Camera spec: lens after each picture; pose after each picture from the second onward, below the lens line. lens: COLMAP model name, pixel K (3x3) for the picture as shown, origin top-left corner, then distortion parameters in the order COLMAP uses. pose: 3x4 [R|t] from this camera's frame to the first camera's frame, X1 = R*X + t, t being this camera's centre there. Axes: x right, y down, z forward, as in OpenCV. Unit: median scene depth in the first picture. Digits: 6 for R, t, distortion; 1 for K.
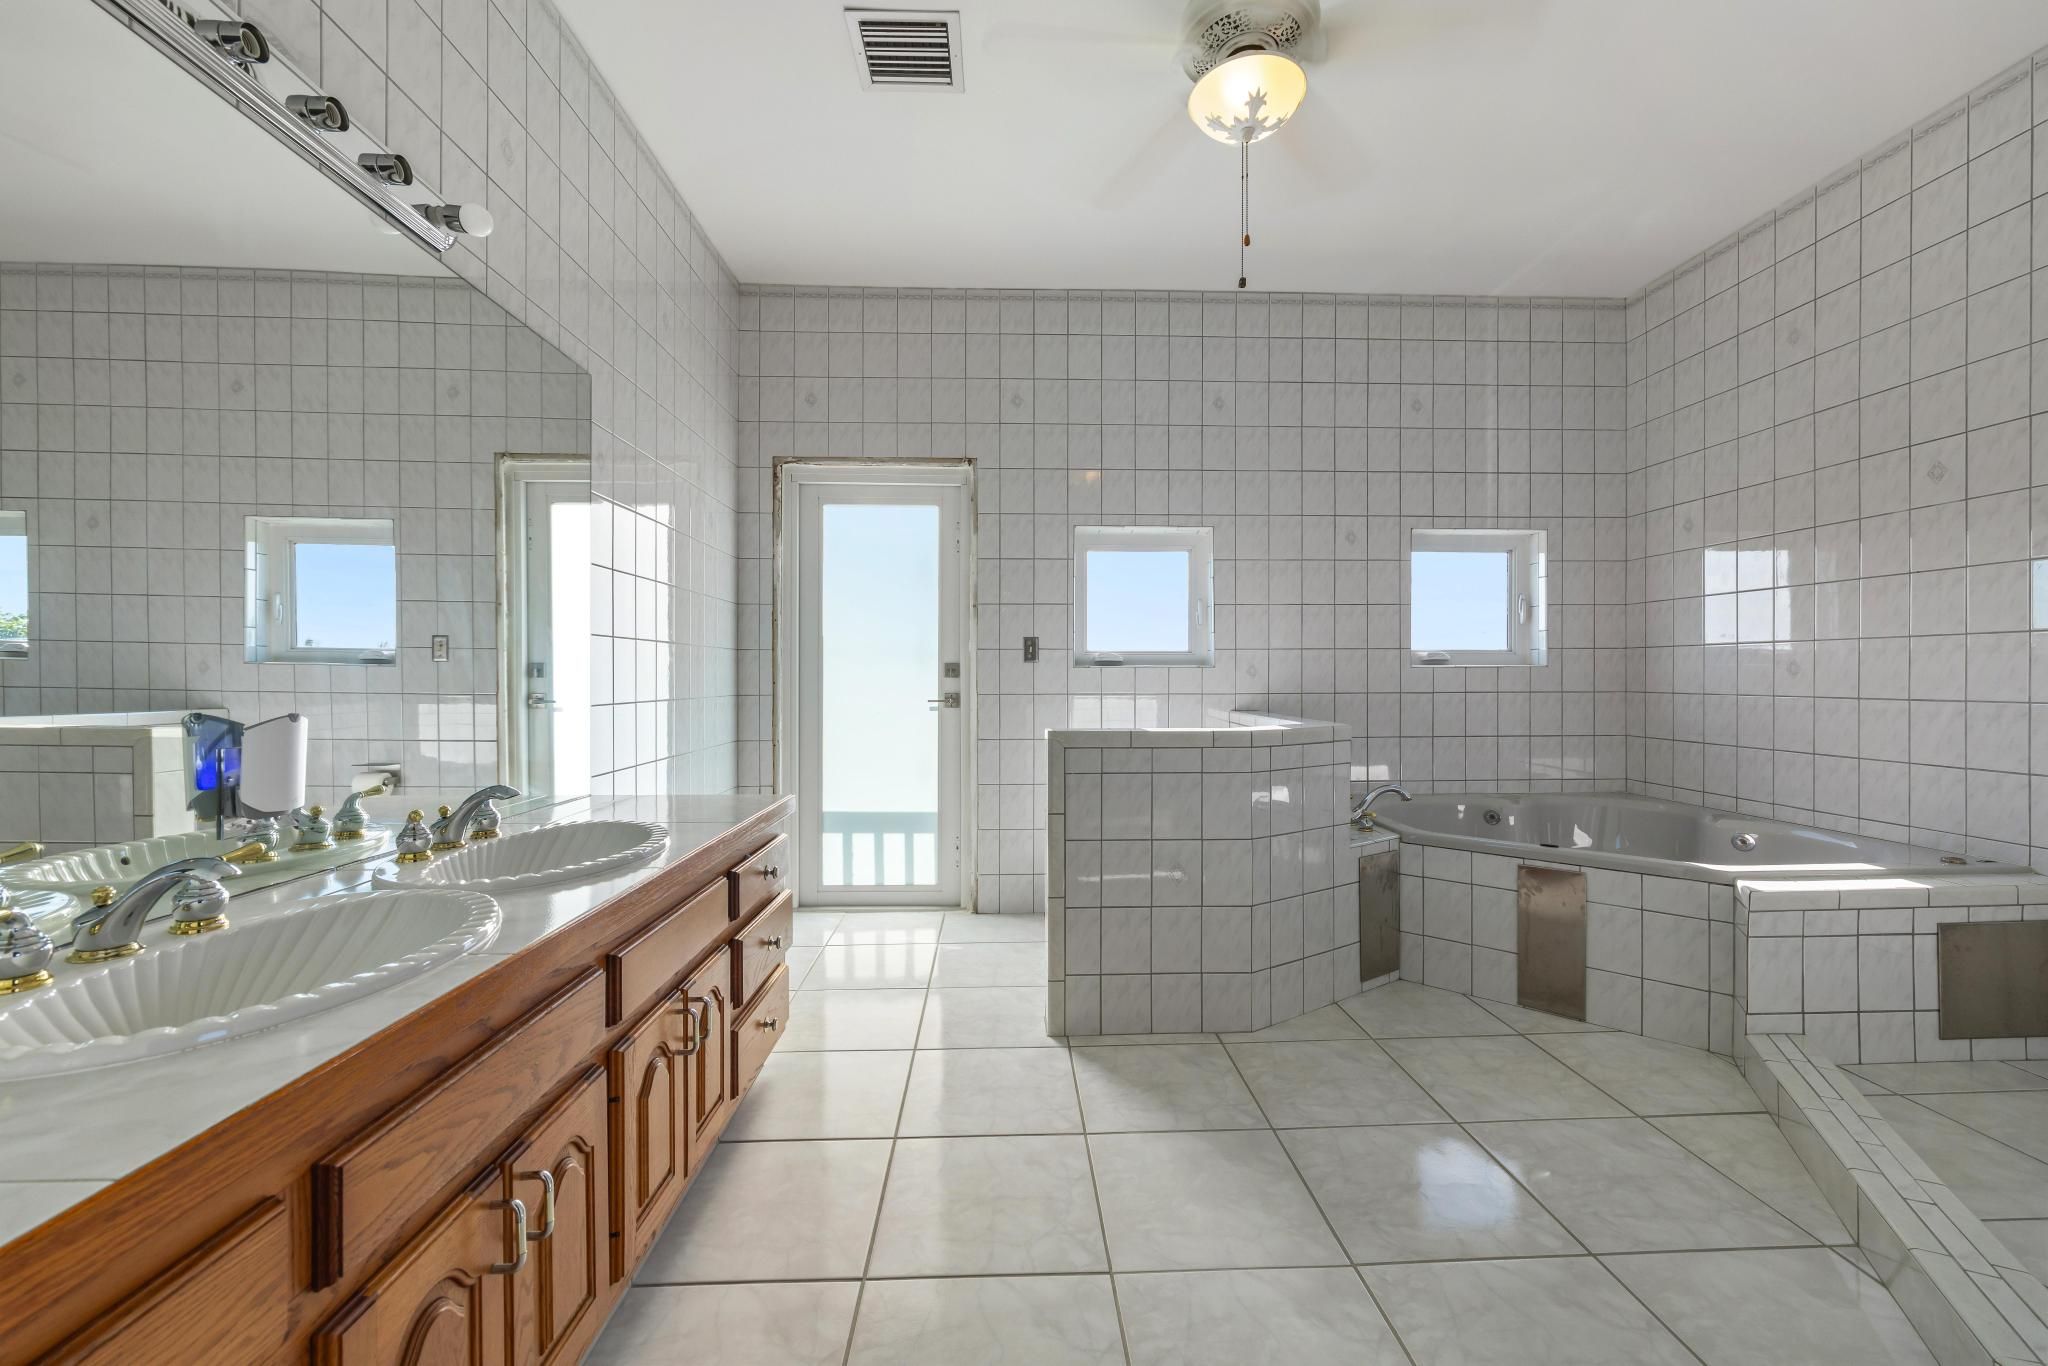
lens RADIAL K [[823.1, 0, 1031.7], [0, 823.1, 680.0], [0, 0, 1]] dist [-0.000367, 0.000299]
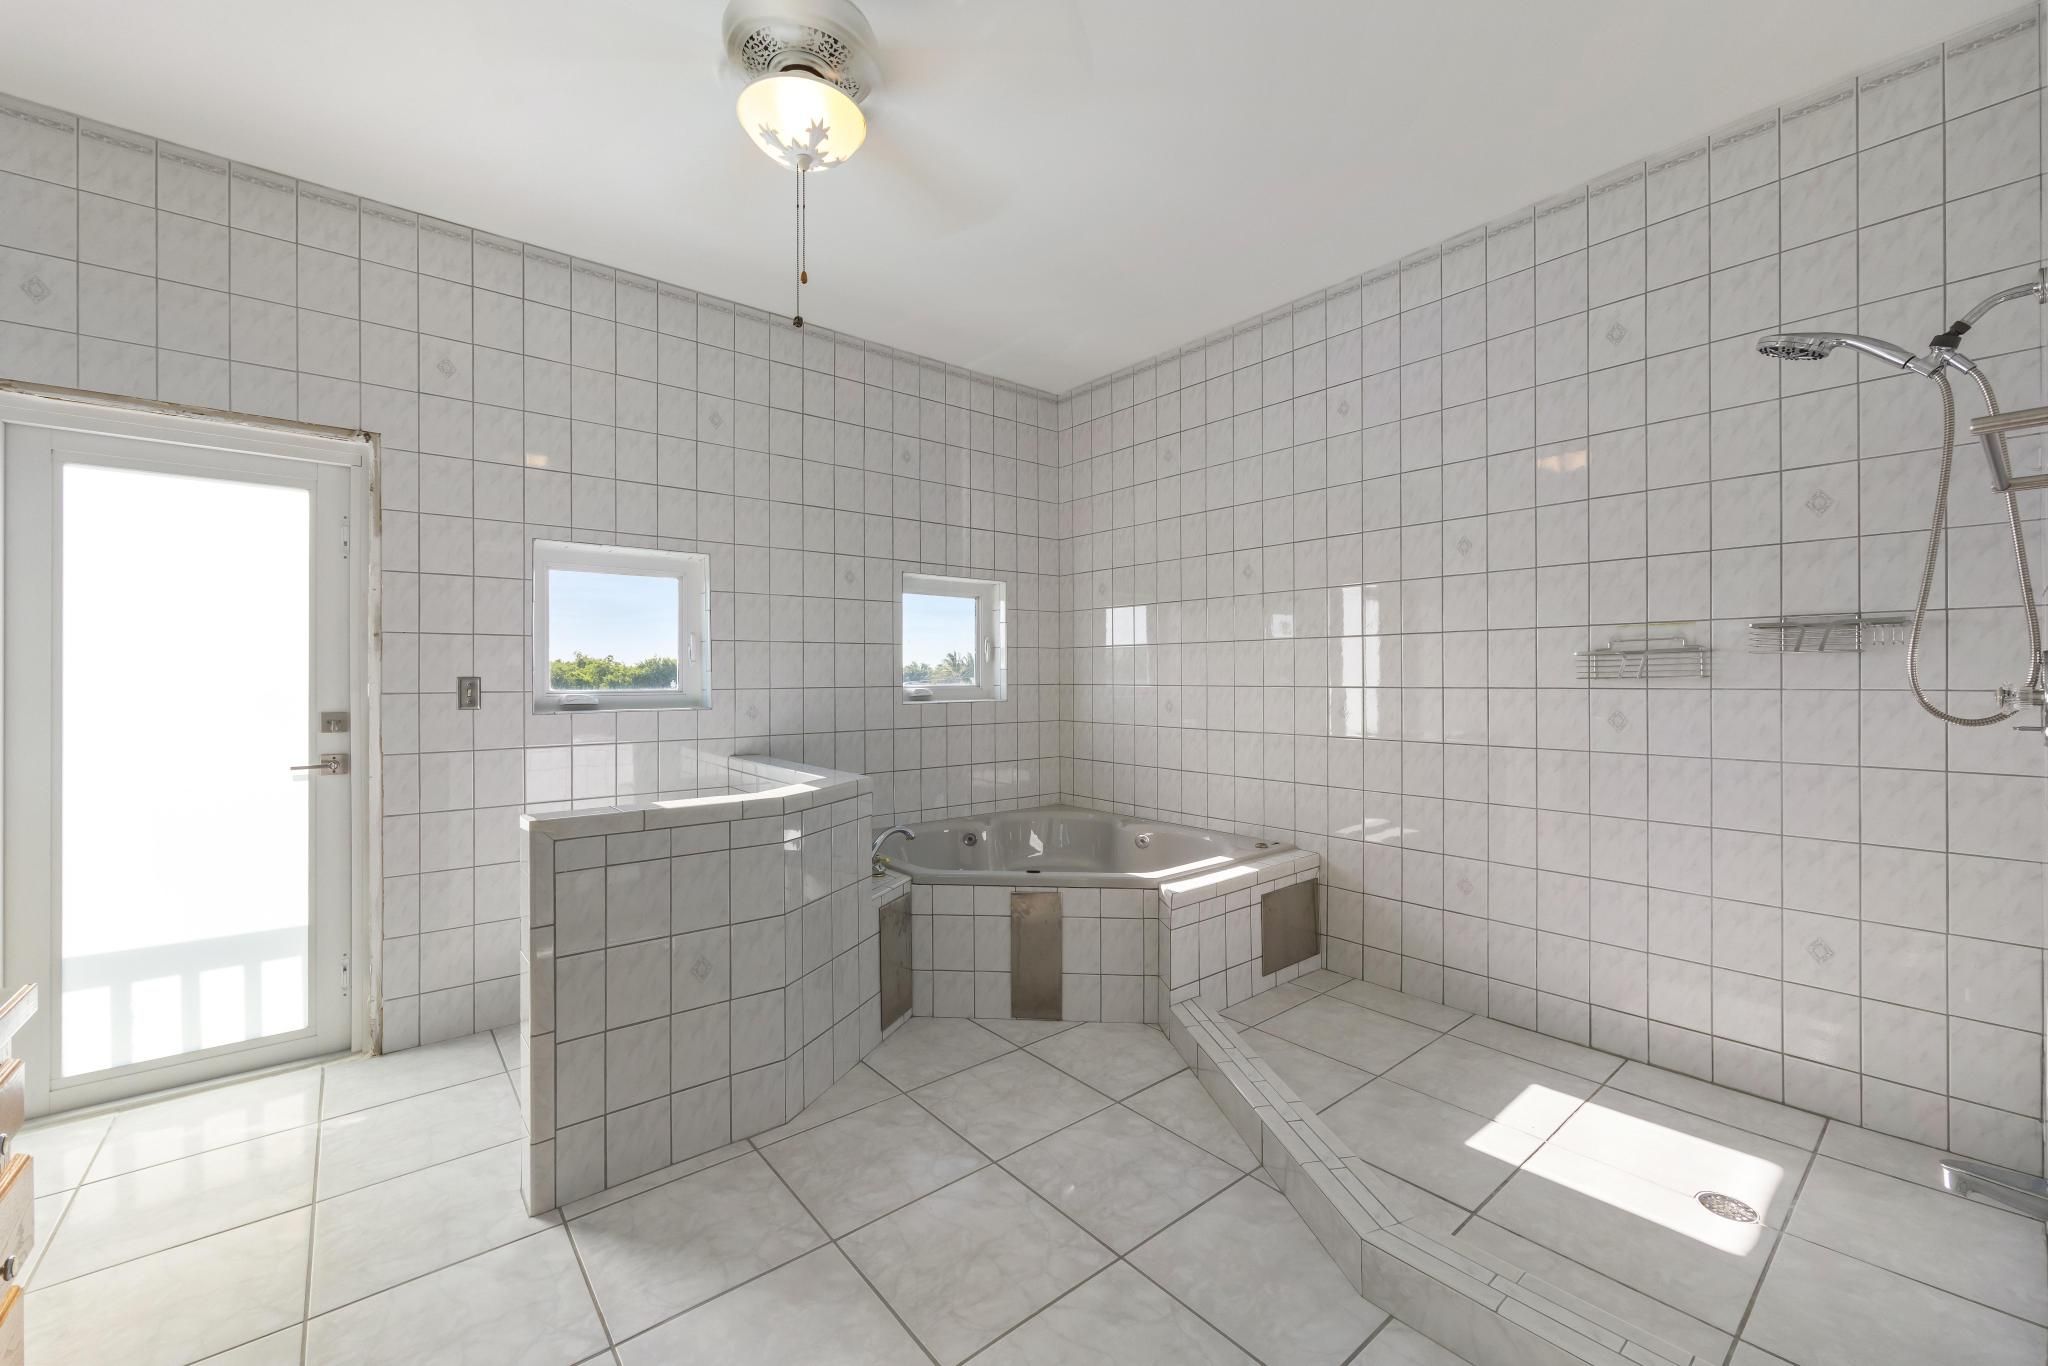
lens RADIAL K [[823.1, 0, 1024.8], [0, 823.1, 677.2], [0, 0, 1]] dist [-0.000367, 0.000299]
pose [[0.795809, -0.001340, 0.605546, -0.063736], [0.002808, 0.999995, -0.001477, -0.058586], [-0.605541, 0.002876, 0.795809, 0.082902]]
